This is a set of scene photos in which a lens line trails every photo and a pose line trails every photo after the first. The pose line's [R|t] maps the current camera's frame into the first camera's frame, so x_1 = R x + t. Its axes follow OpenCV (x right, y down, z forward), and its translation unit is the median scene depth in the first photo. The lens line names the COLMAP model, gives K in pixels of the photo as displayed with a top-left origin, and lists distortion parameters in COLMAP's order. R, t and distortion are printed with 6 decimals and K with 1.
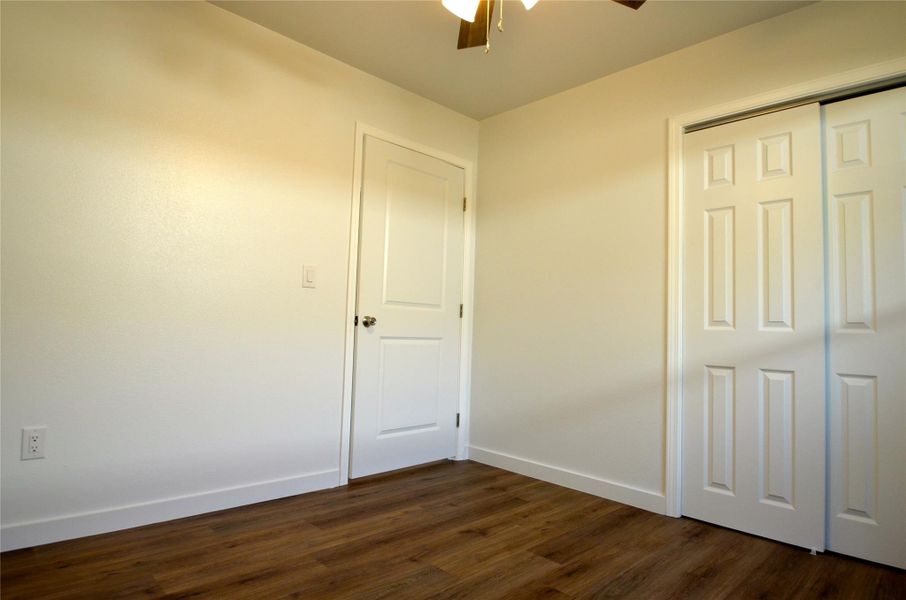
lens RADIAL K [[469.8, 0, 453.0], [0, 469.8, 300.0], [0, 0, 1]] dist [-0.025715, -0.001031]
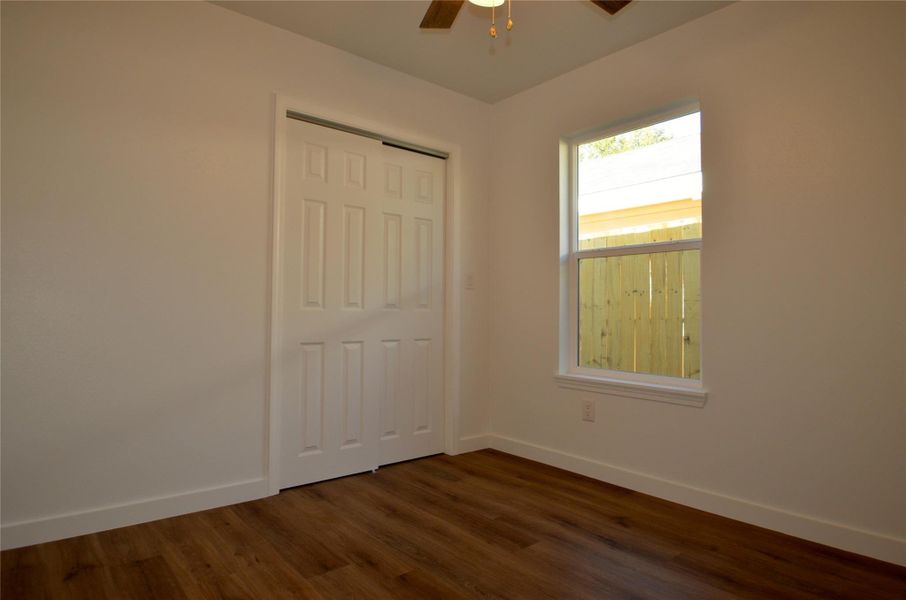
lens RADIAL K [[469.8, 0, 453.0], [0, 469.8, 300.0], [0, 0, 1]] dist [-0.025715, -0.001031]
pose [[0.162347, 0.000646, 0.986733, -0.520104], [-0.057395, 0.998313, 0.008789, 0.011617], [-0.985063, -0.058061, 0.162111, 0.529051]]
